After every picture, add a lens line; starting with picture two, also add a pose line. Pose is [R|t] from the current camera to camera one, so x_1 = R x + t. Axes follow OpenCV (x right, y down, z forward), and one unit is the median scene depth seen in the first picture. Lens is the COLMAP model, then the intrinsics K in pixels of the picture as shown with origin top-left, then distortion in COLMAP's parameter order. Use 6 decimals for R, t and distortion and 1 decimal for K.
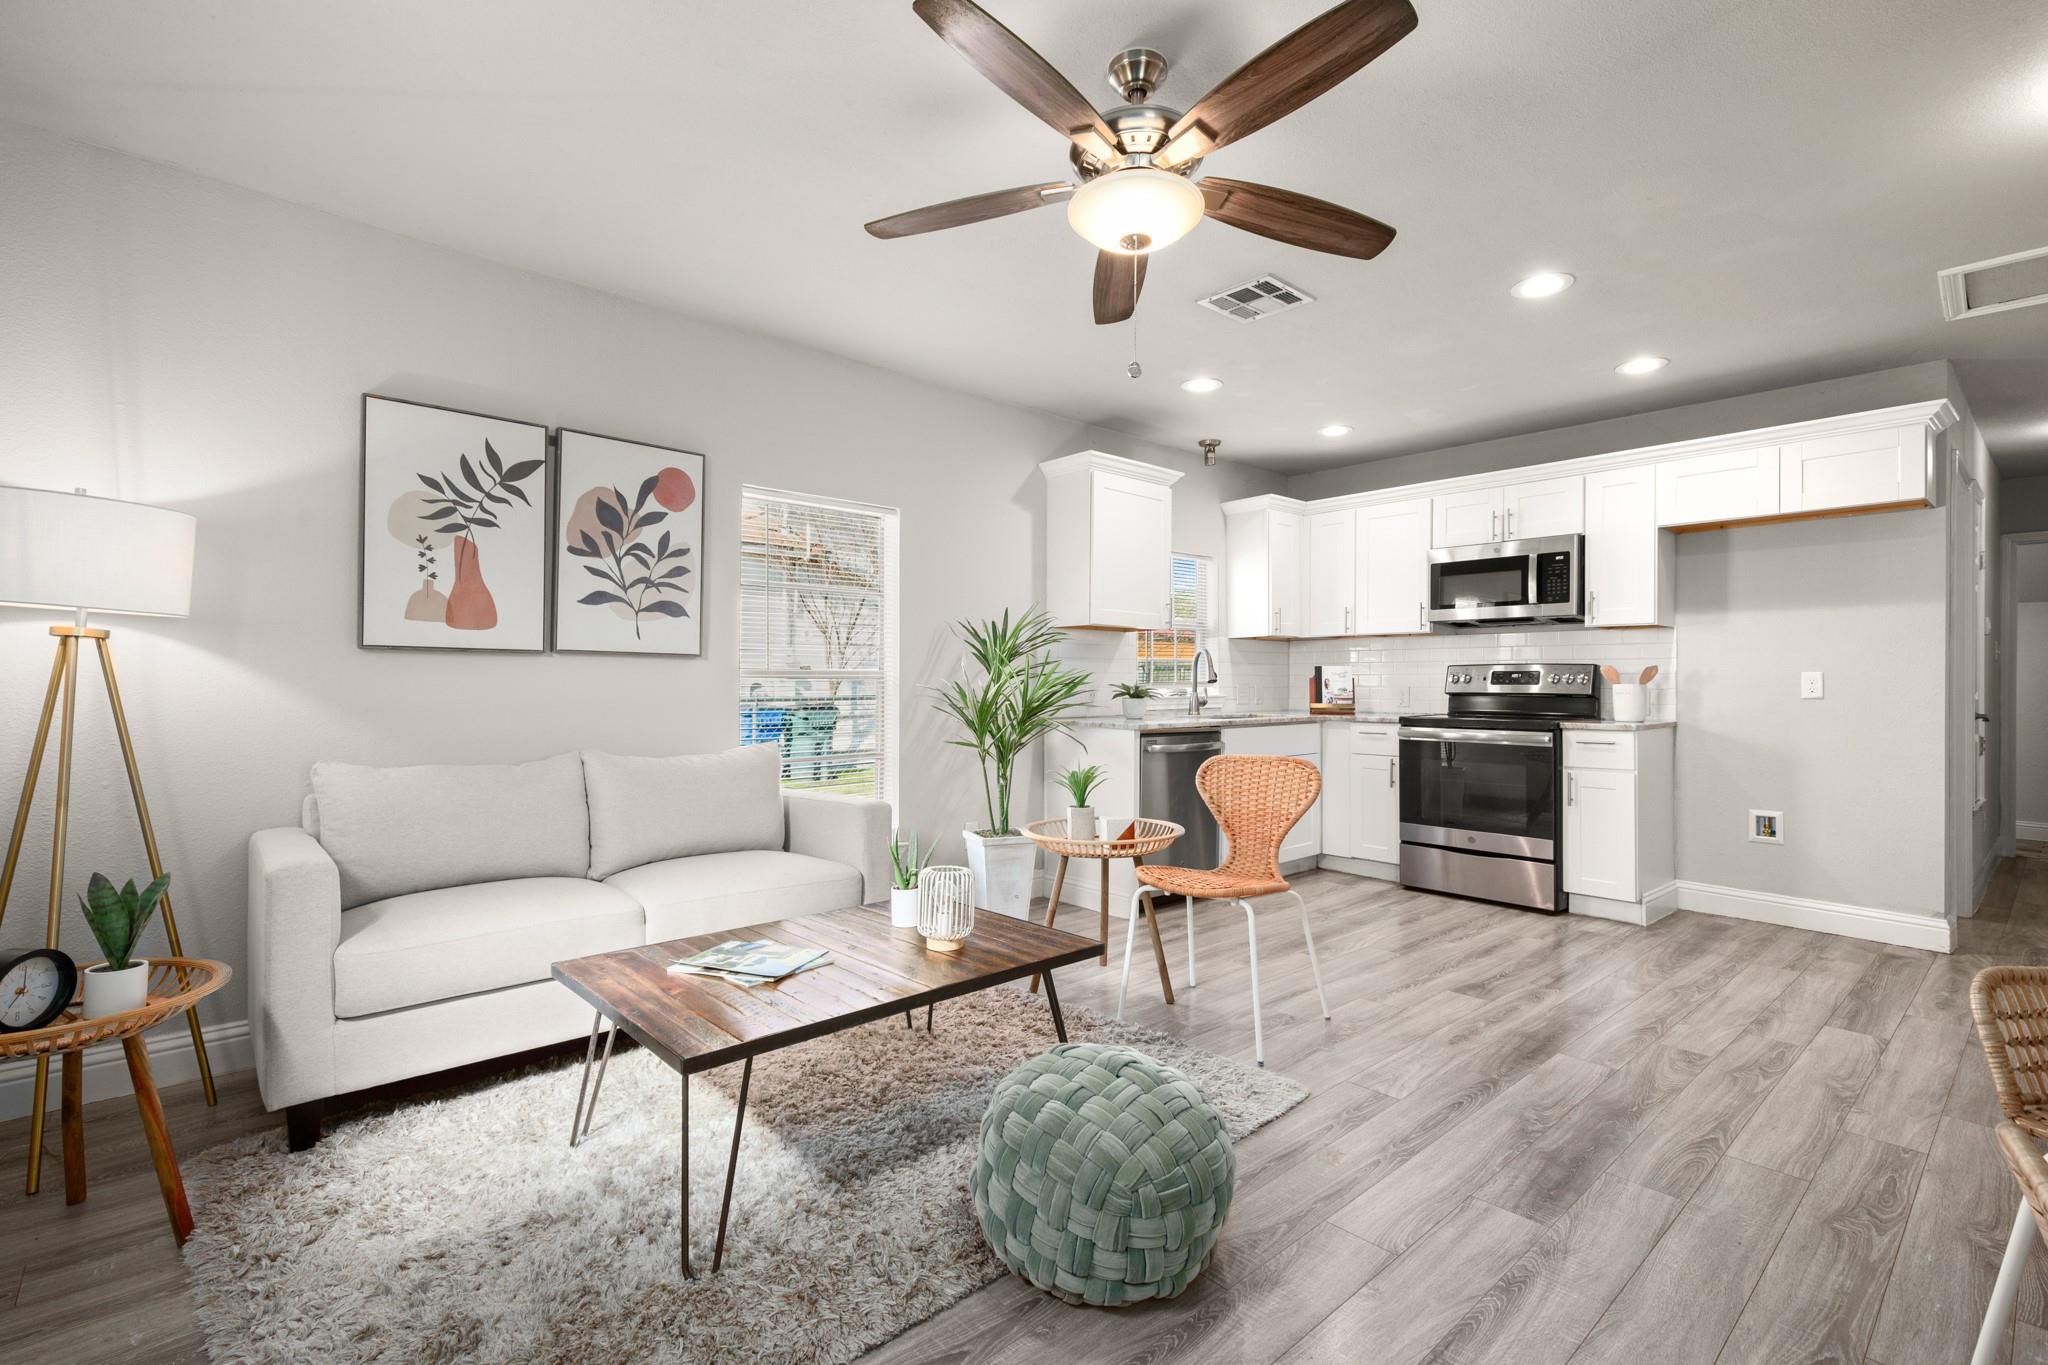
lens RADIAL K [[937.7, 0, 1029.6], [0, 937.7, 677.0], [0, 0, 1]] dist [0.009438, -0.000932]
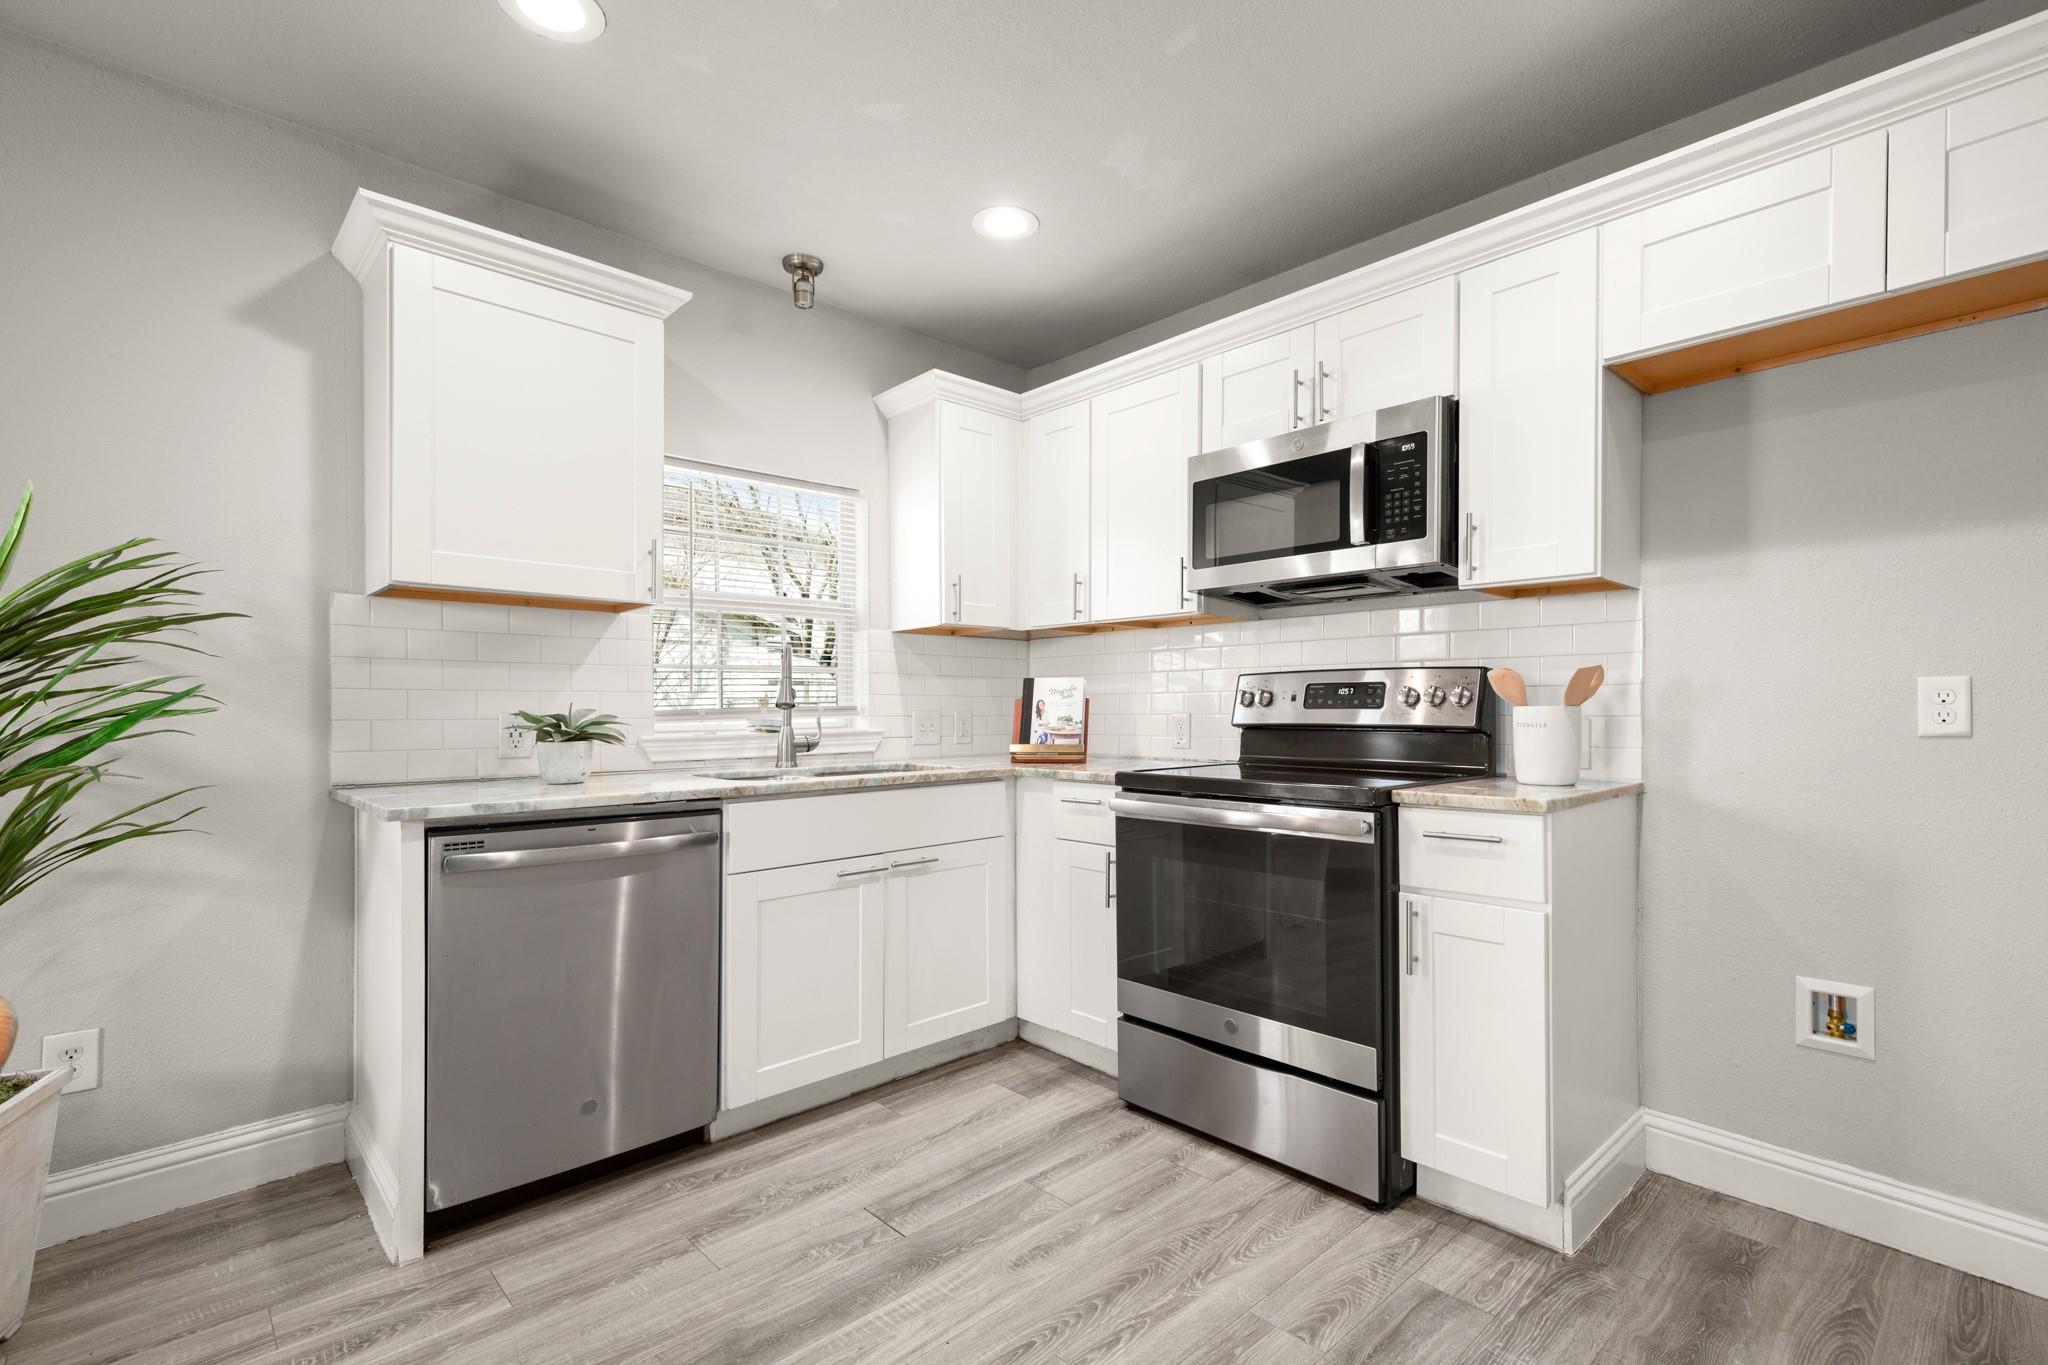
lens RADIAL K [[937.7, 0, 1057.4], [0, 937.7, 711.7], [0, 0, 1]] dist [0.009438, -0.000932]
pose [[0.999516, -0.006812, 0.030347, 0.381387], [0.006519, 0.999931, 0.009733, 0.004016], [-0.030412, -0.009531, 0.999492, 0.539930]]
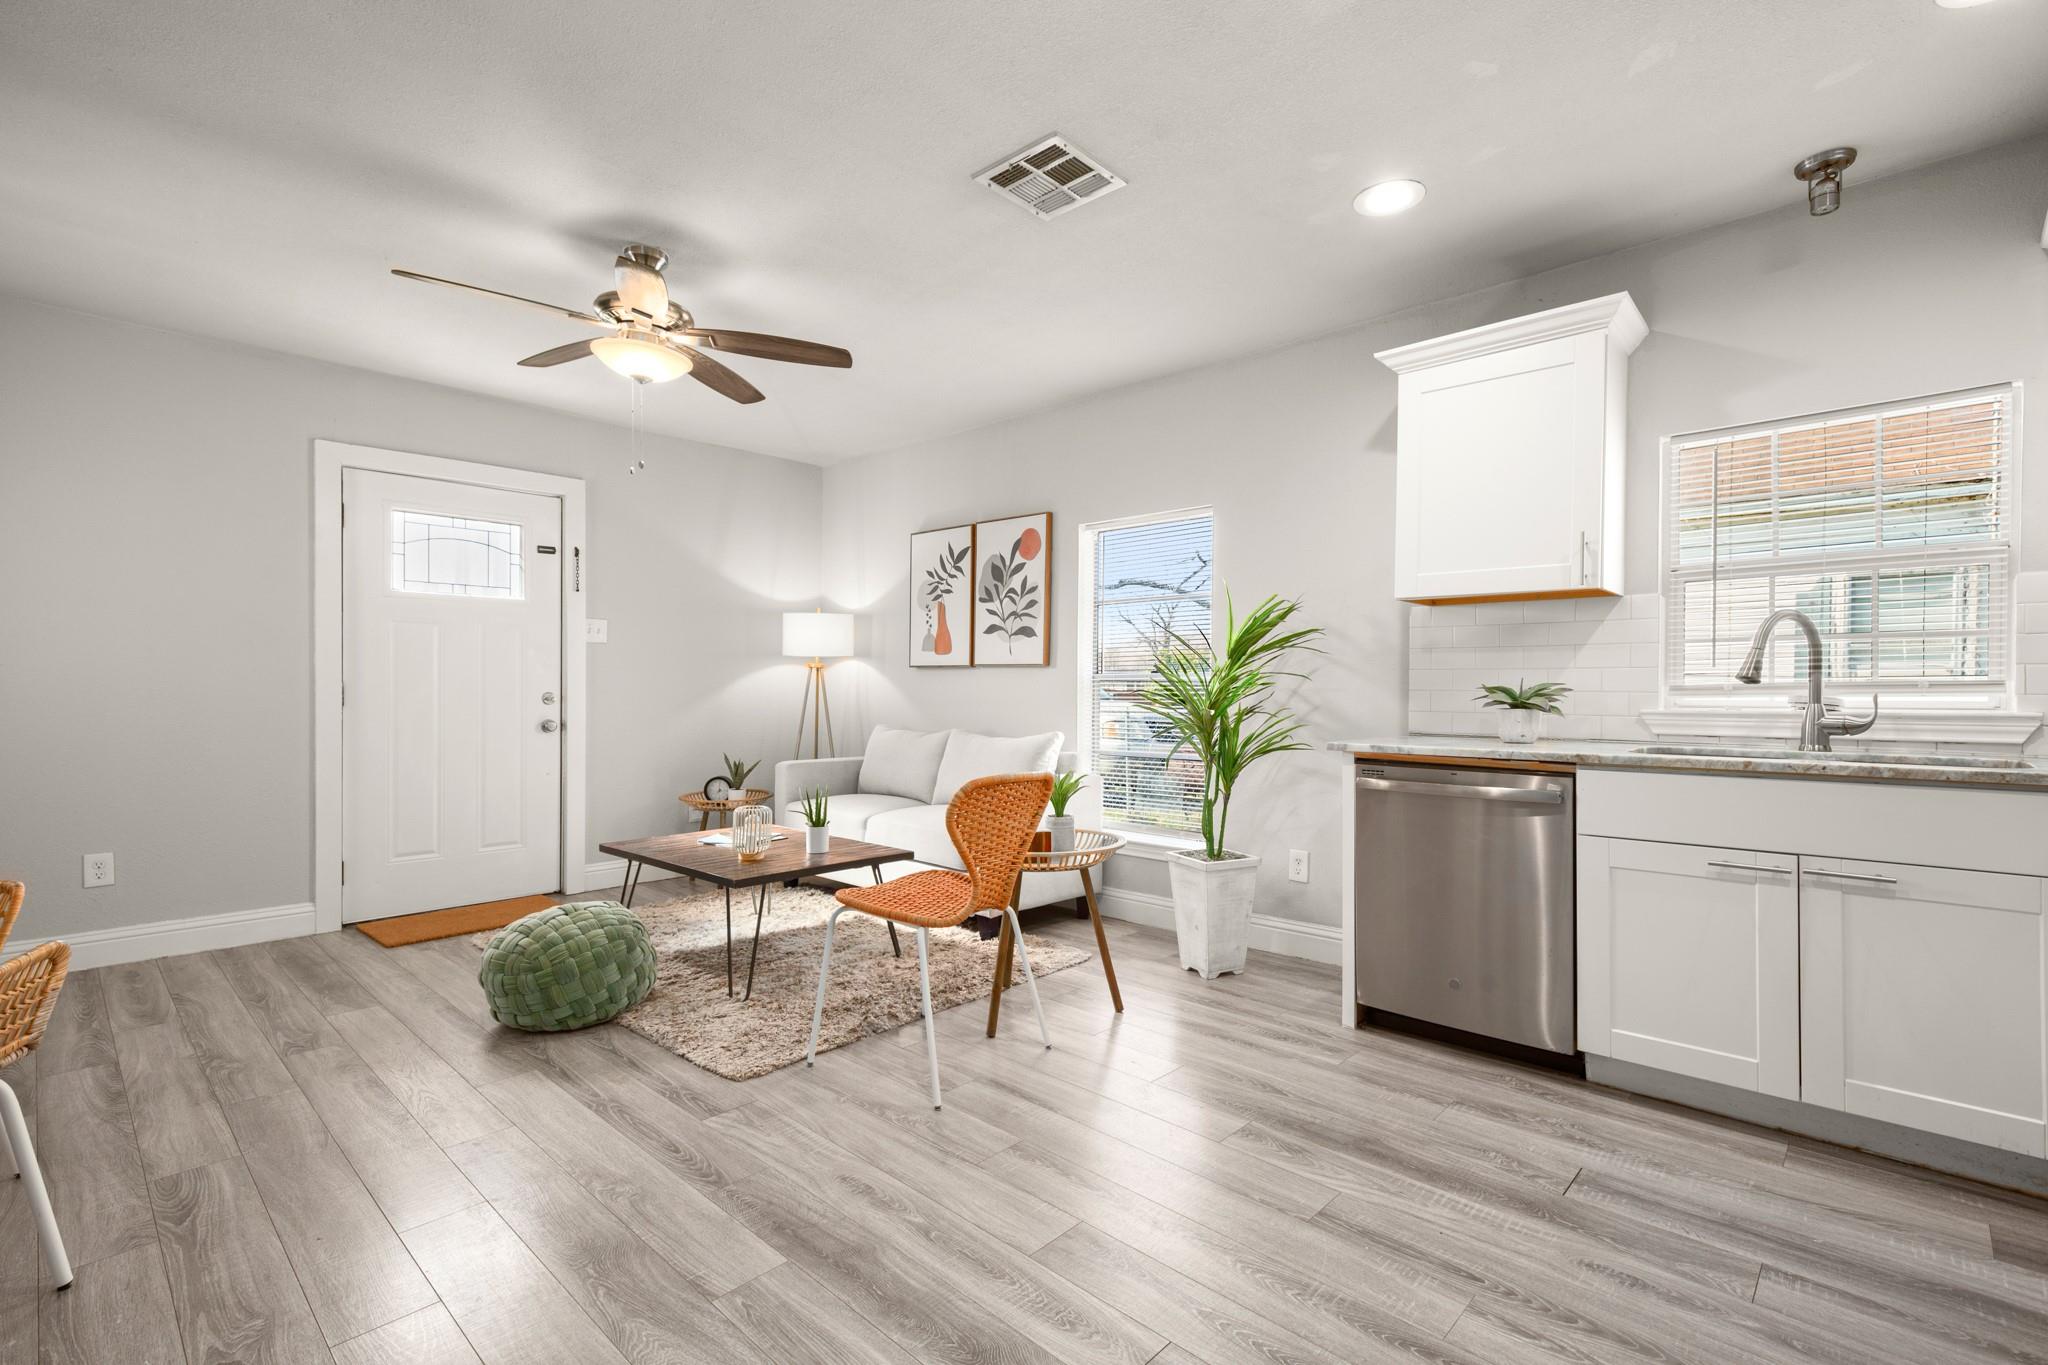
lens RADIAL K [[937.7, 0, 1032.3], [0, 937.7, 685.6], [0, 0, 1]] dist [0.009438, -0.000932]
pose [[0.073543, -0.004685, -0.997281, 0.744795], [0.004479, 0.999980, -0.004368, 0.008898], [0.997282, -0.004146, 0.073563, 0.687716]]
